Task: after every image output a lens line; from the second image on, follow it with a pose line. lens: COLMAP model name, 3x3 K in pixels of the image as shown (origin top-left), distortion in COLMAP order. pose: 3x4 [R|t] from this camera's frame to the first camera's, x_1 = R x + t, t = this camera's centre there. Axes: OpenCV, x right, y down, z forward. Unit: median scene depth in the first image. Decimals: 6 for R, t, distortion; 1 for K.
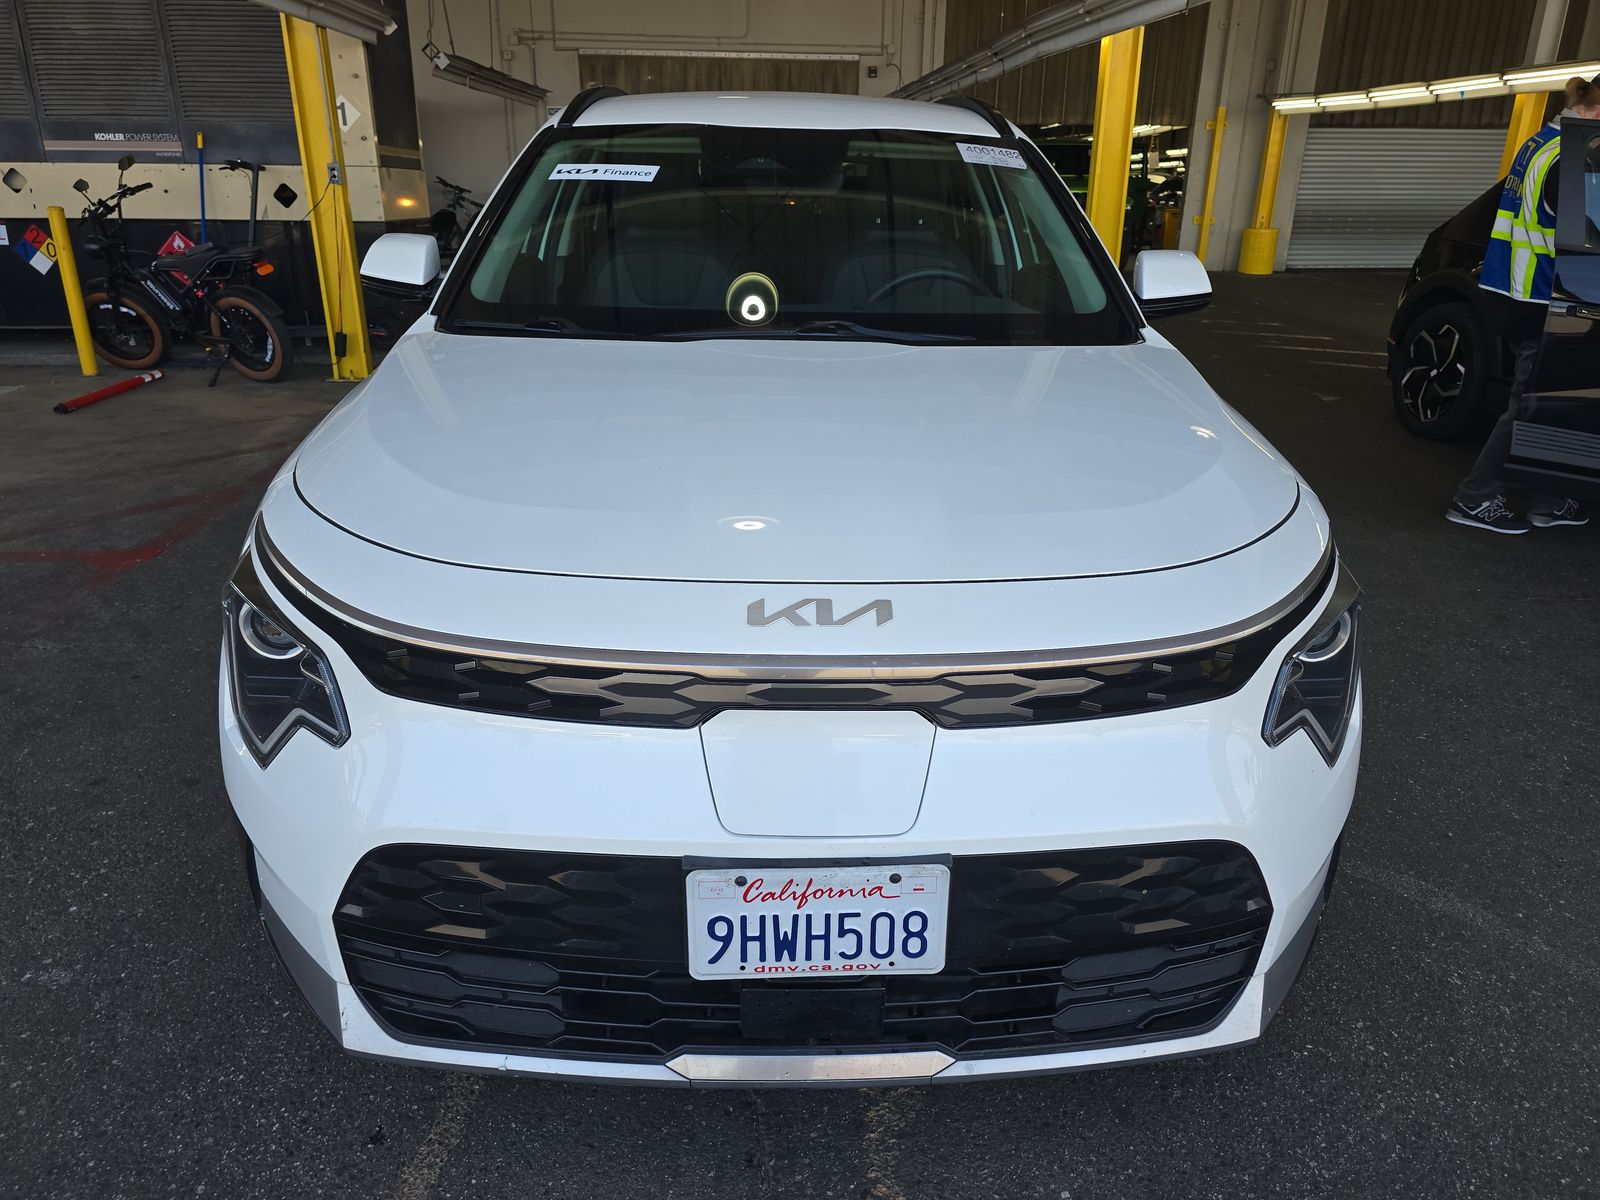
lens RADIAL K [[1085.3, 0, 803.9], [0, 1085.3, 596.6], [0, 0, 1]] dist [0.048307, -0.043268]
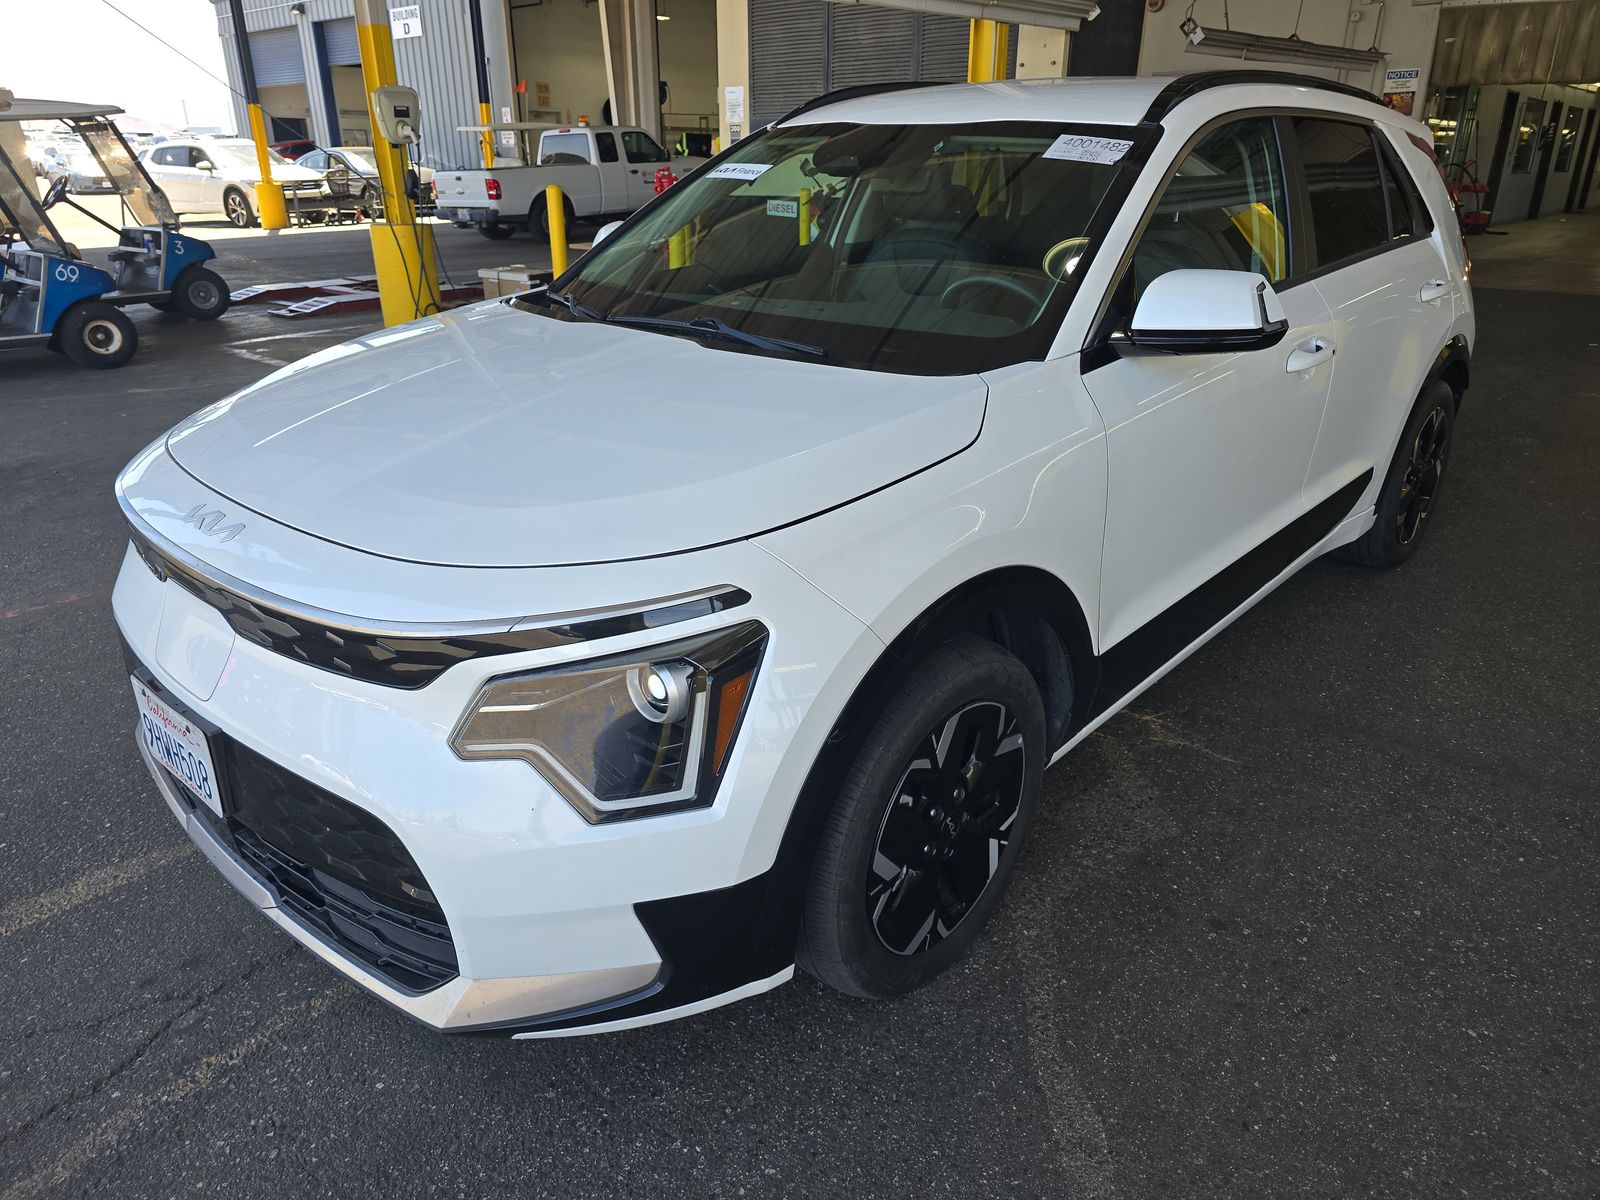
lens RADIAL K [[1085.3, 0, 803.9], [0, 1085.3, 596.6], [0, 0, 1]] dist [0.048307, -0.043268]
pose [[0.706557, 0.258554, -0.658732, 0.719167], [-0.243070, 0.962900, 0.117223, -0.115301], [0.664601, 0.077293, 0.743190, 0.247581]]
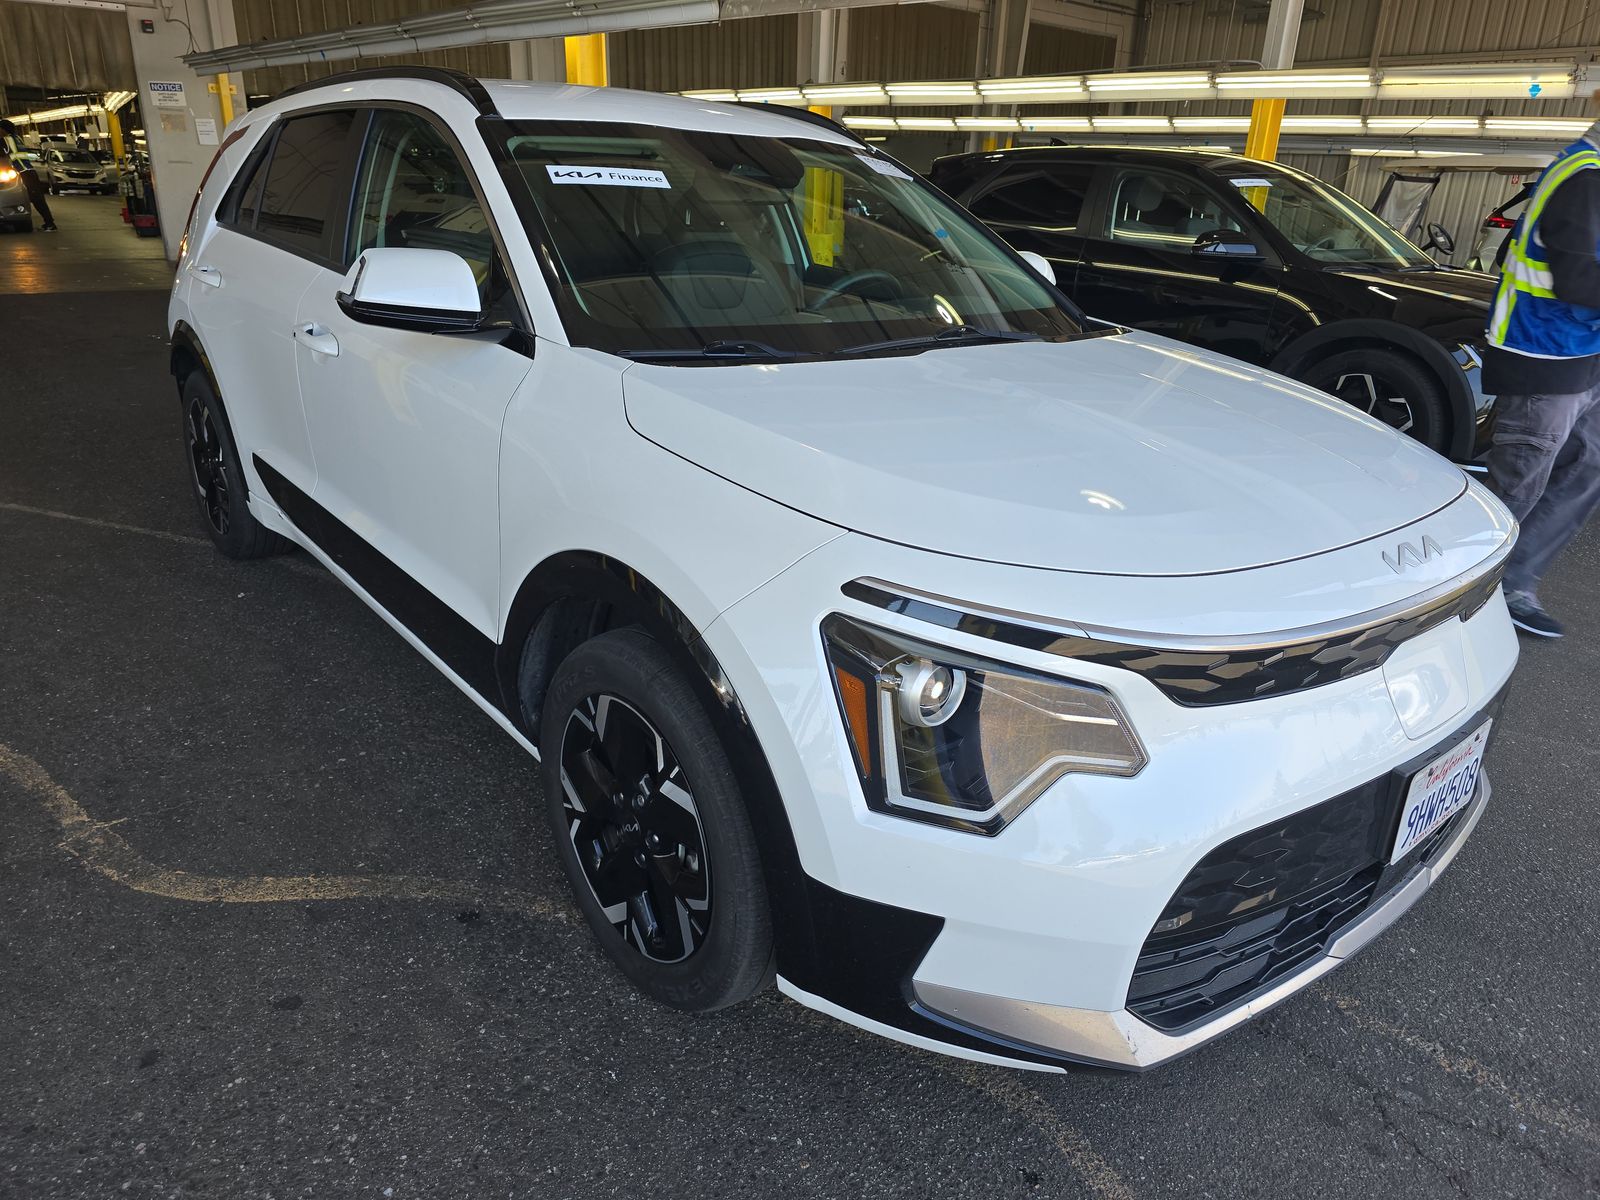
lens RADIAL K [[1085.3, 0, 803.9], [0, 1085.3, 596.6], [0, 0, 1]] dist [0.048307, -0.043268]
pose [[0.788626, -0.203892, 0.580084, -0.655405], [0.194240, 0.977720, 0.079586, -0.088662], [-0.583387, 0.049912, 0.810660, 0.188967]]
